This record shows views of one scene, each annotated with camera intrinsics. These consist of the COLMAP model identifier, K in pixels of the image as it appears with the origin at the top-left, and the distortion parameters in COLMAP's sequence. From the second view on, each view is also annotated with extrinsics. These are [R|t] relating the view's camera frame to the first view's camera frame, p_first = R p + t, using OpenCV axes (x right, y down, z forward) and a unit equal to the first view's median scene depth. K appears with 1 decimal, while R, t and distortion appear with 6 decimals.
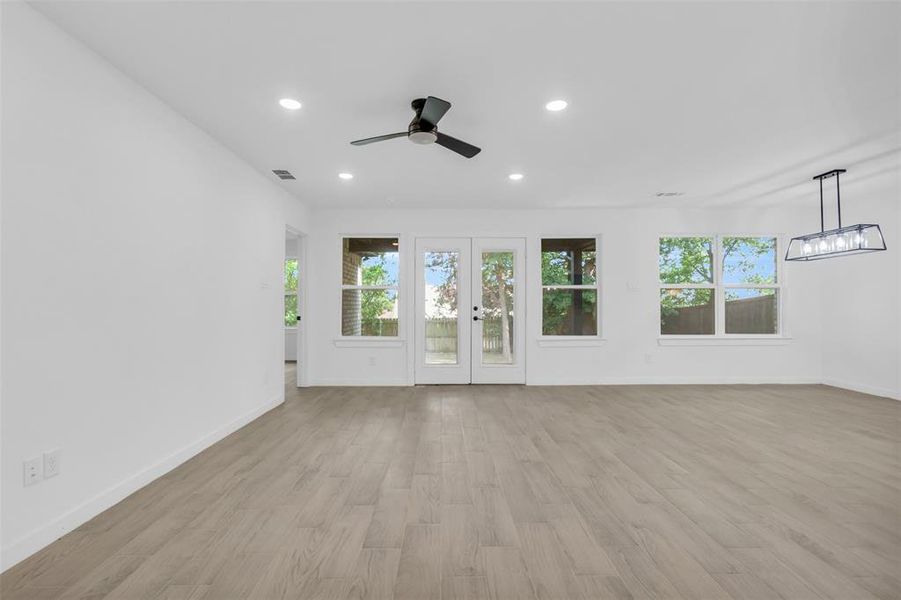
lens RADIAL K [[415.8, 0, 450.4], [0, 415.8, 301.6], [0, 0, 1]] dist [0.008302, -0.003021]
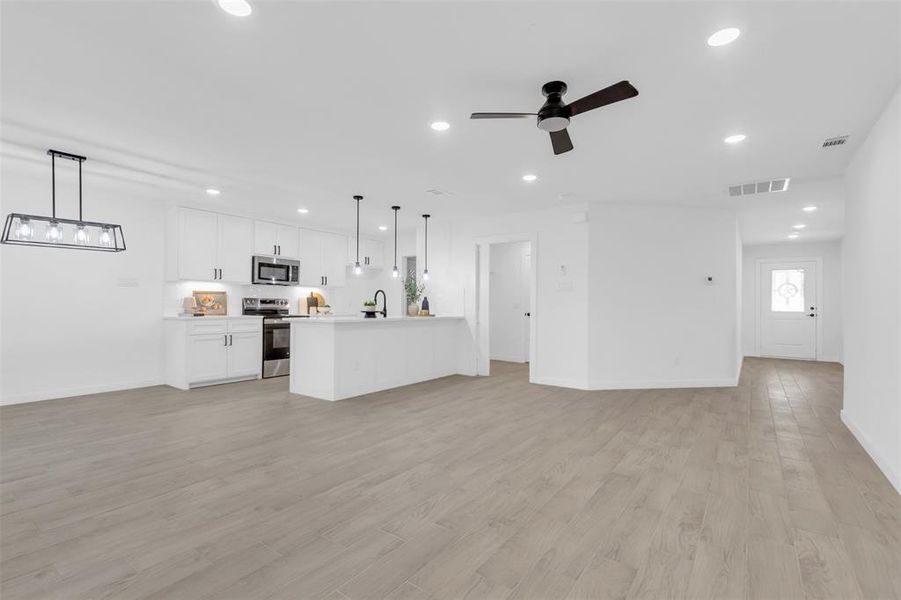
lens RADIAL K [[415.8, 0, 448.0], [0, 415.8, 301.0], [0, 0, 1]] dist [0.008302, -0.003021]
pose [[-0.798237, -0.000323, 0.602343, -0.217369], [-0.012730, 0.999786, -0.016334, 0.008075], [-0.602208, -0.020706, -0.798070, 0.931607]]
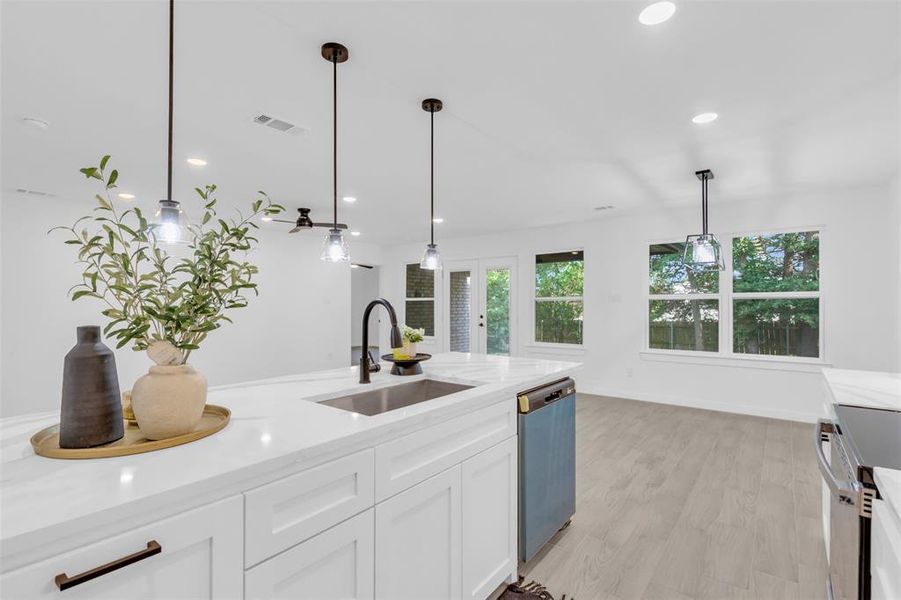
lens RADIAL K [[415.8, 0, 455.6], [0, 415.8, 301.0], [0, 0, 1]] dist [0.008302, -0.003021]
pose [[0.785119, -0.002512, -0.619340, 0.798189], [0.003617, 0.999993, 0.000529, -0.032147], [0.619334, -0.002656, 0.785123, -0.020138]]
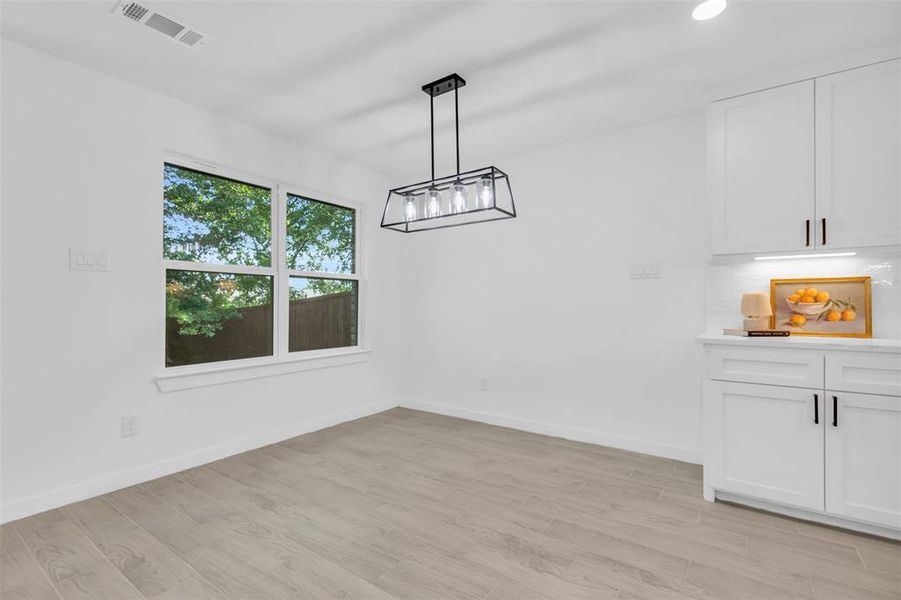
lens RADIAL K [[415.8, 0, 451.5], [0, 415.8, 302.9], [0, 0, 1]] dist [0.008302, -0.003021]
pose [[0.590307, 0.005565, 0.807159, 0.334762], [-0.009662, 0.999953, 0.000172, 0.003666], [-0.807121, -0.007900, 0.590334, 0.489686]]
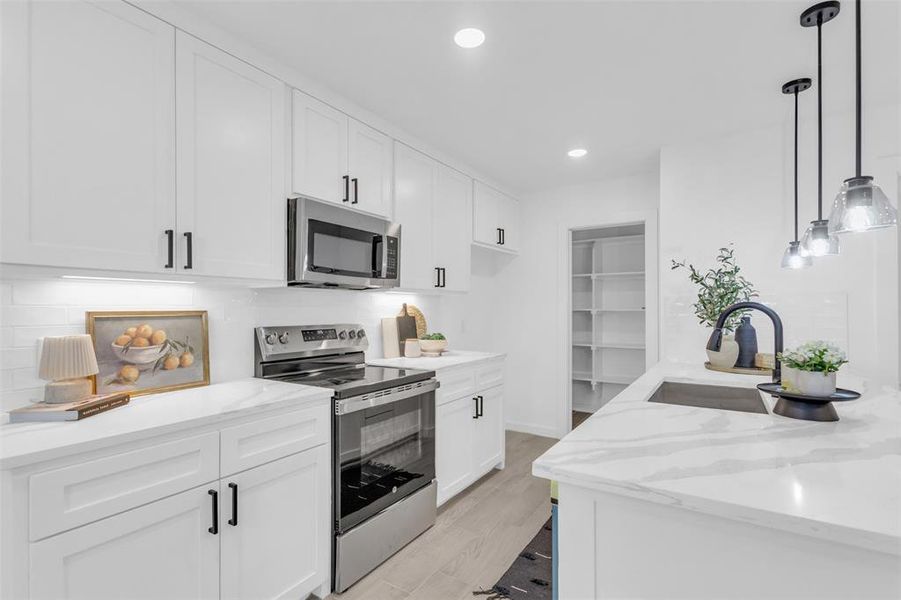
lens RADIAL K [[426.7, 0, 448.0], [0, 426.7, 307.3], [0, 0, 1]] dist [0.007831, -0.000485]
pose [[-0.828769, 0.002053, 0.559587, 0.560768], [-0.003219, 0.999959, -0.008436, -0.028050], [-0.559581, -0.008793, -0.828729, 0.583621]]
